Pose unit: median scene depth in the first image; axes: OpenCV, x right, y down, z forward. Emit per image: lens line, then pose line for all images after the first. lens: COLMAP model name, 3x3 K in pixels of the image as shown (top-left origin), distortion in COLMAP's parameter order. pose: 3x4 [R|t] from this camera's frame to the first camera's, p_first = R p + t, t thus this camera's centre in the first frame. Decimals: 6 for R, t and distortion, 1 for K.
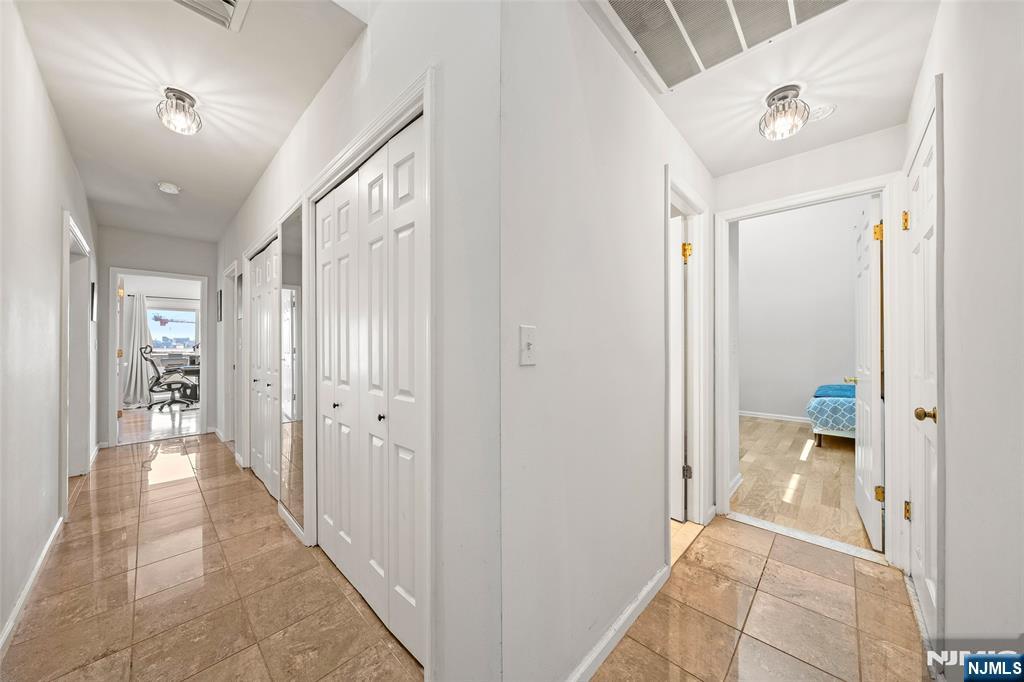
lens RADIAL K [[353.1, 0, 511.5], [0, 353.1, 342.4], [0, 0, 1]] dist [-0.001864, 0.000296]
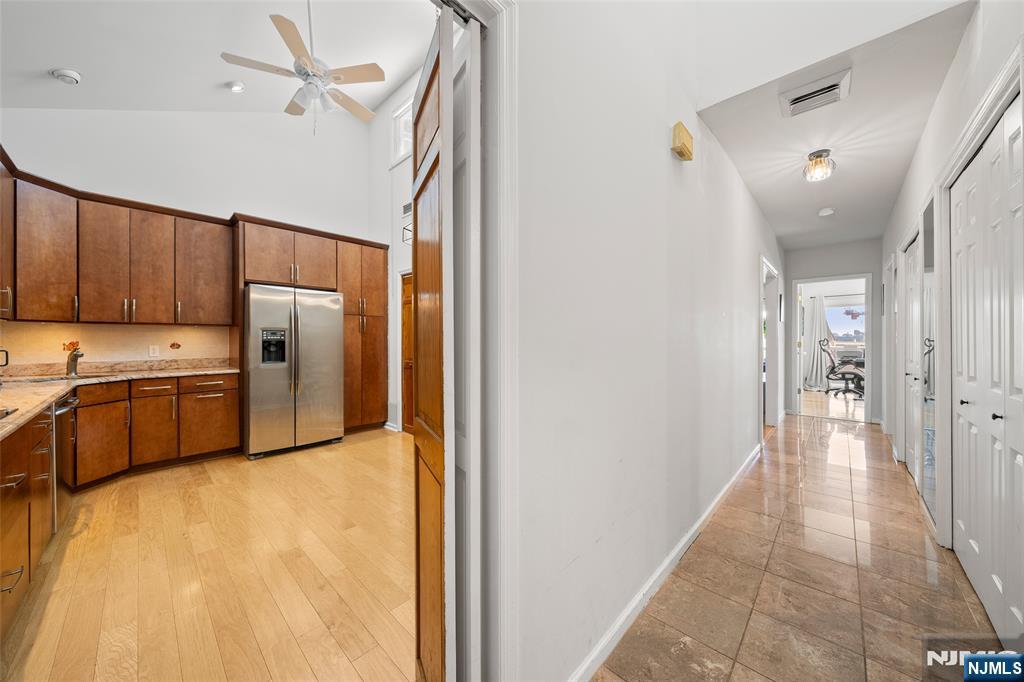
lens RADIAL K [[353.1, 0, 510.7], [0, 353.1, 339.4], [0, 0, 1]] dist [-0.001864, 0.000296]
pose [[0.017339, 0.003232, -0.999844, 0.162160], [0.006466, 0.999974, 0.003344, -0.000199], [0.999829, -0.006522, 0.017318, -0.086129]]
